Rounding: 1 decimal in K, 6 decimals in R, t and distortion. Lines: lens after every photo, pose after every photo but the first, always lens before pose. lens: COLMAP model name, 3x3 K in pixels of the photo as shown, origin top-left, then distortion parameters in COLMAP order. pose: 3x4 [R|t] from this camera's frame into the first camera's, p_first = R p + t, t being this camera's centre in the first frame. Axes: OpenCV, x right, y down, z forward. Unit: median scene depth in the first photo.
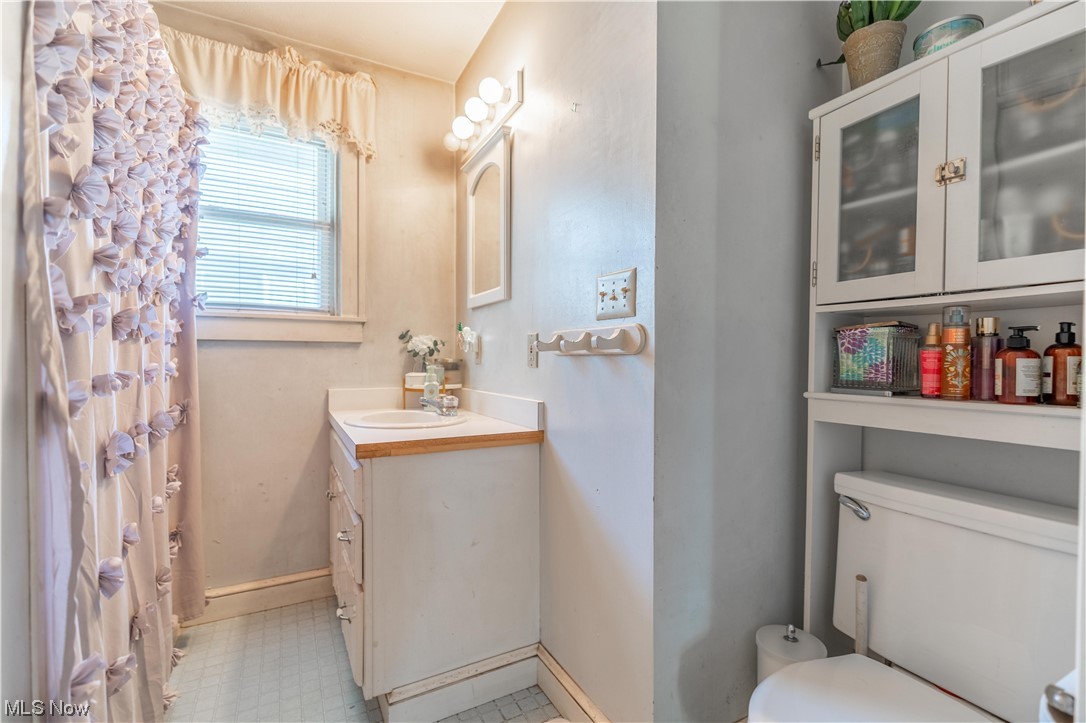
lens RADIAL K [[490.1, 0, 548.1], [0, 490.1, 362.5], [0, 0, 1]] dist [-0.004844, 0.001479]
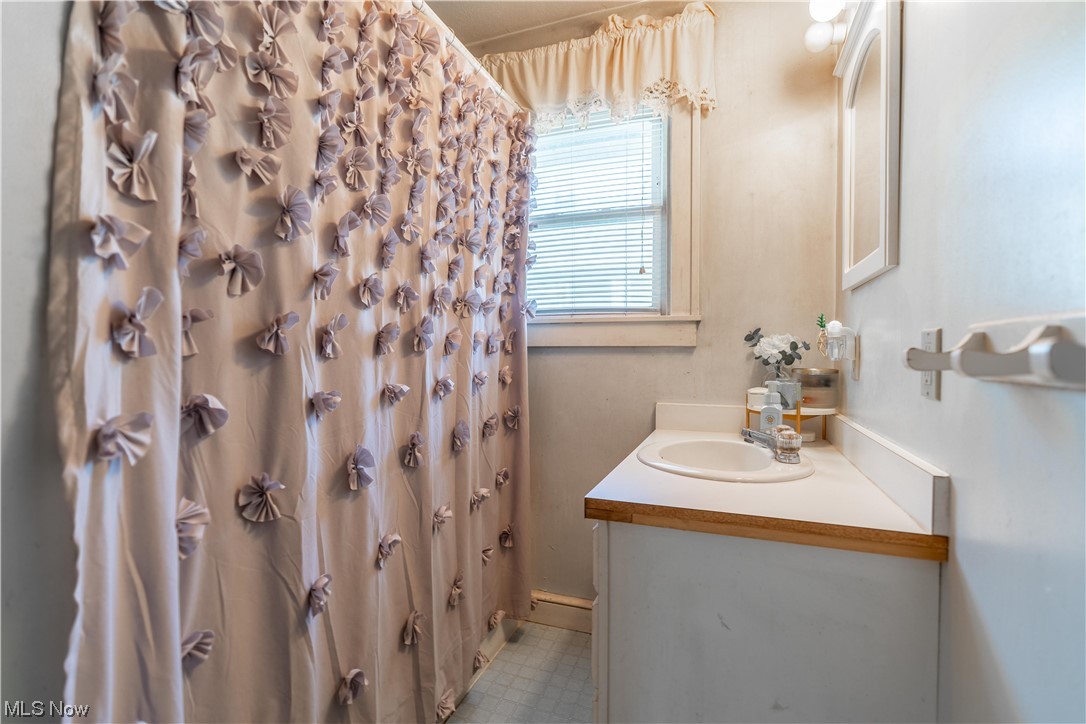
lens RADIAL K [[490.1, 0, 548.1], [0, 490.1, 363.0], [0, 0, 1]] dist [-0.004844, 0.001479]
pose [[0.652849, 0.013592, -0.757366, 0.072923], [-0.007444, 0.999906, 0.011527, -0.023316], [0.757452, -0.001888, 0.652888, 0.322787]]
